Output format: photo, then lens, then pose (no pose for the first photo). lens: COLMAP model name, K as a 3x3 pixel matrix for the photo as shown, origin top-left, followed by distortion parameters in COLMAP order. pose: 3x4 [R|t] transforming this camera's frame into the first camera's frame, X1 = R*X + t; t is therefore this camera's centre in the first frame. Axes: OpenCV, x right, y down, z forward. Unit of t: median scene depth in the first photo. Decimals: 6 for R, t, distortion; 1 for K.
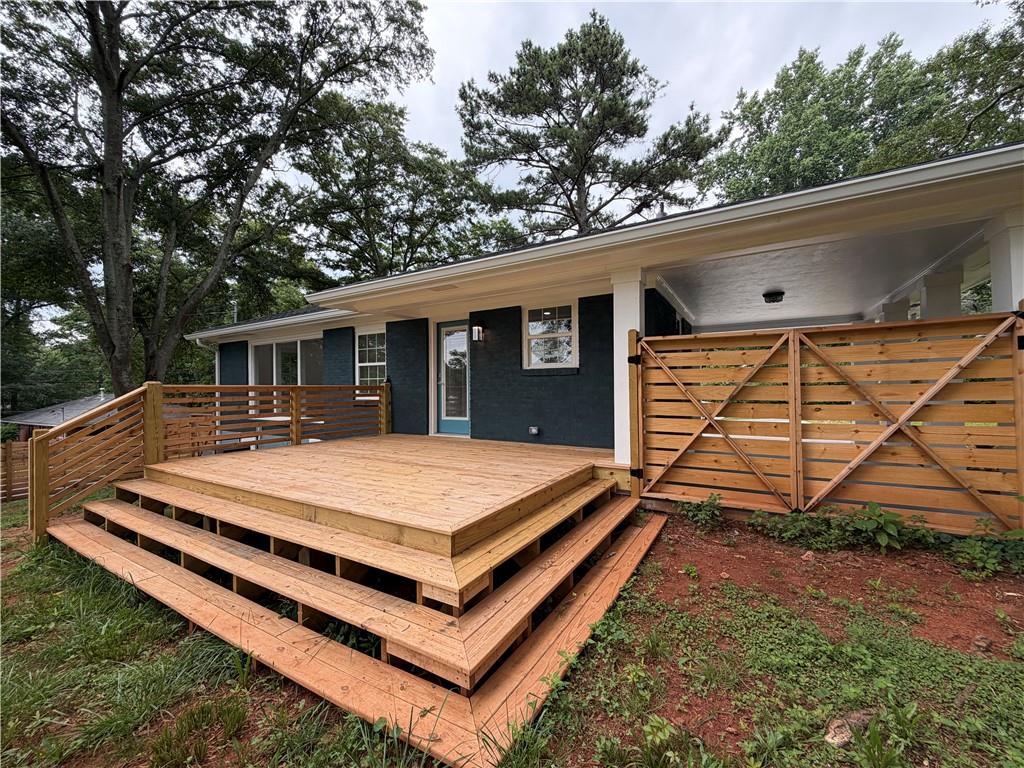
lens RADIAL K [[410.2, 0, 509.7], [0, 410.2, 383.7], [0, 0, 1]] dist [0.001047, 0.000066]
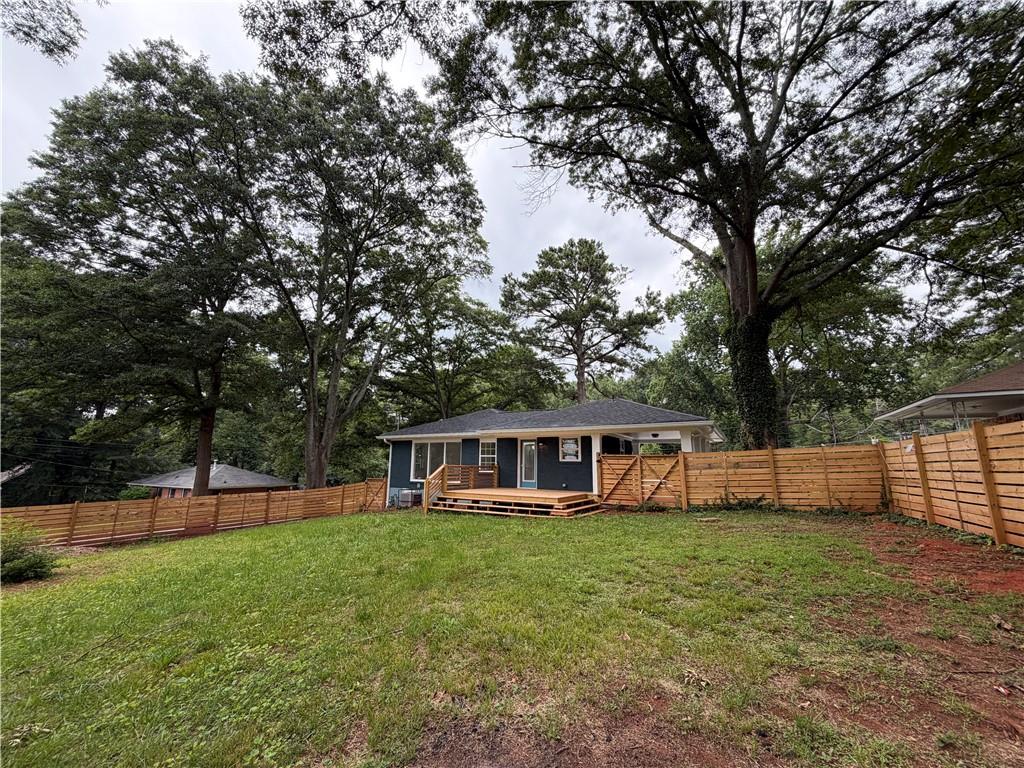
lens RADIAL K [[410.2, 0, 509.7], [0, 410.2, 383.7], [0, 0, 1]] dist [0.001047, 0.000066]
pose [[0.999649, 0.025858, 0.005725, -0.256935], [-0.024325, 0.981943, -0.187608, -0.019262], [-0.010473, 0.187403, 0.982227, -1.359830]]
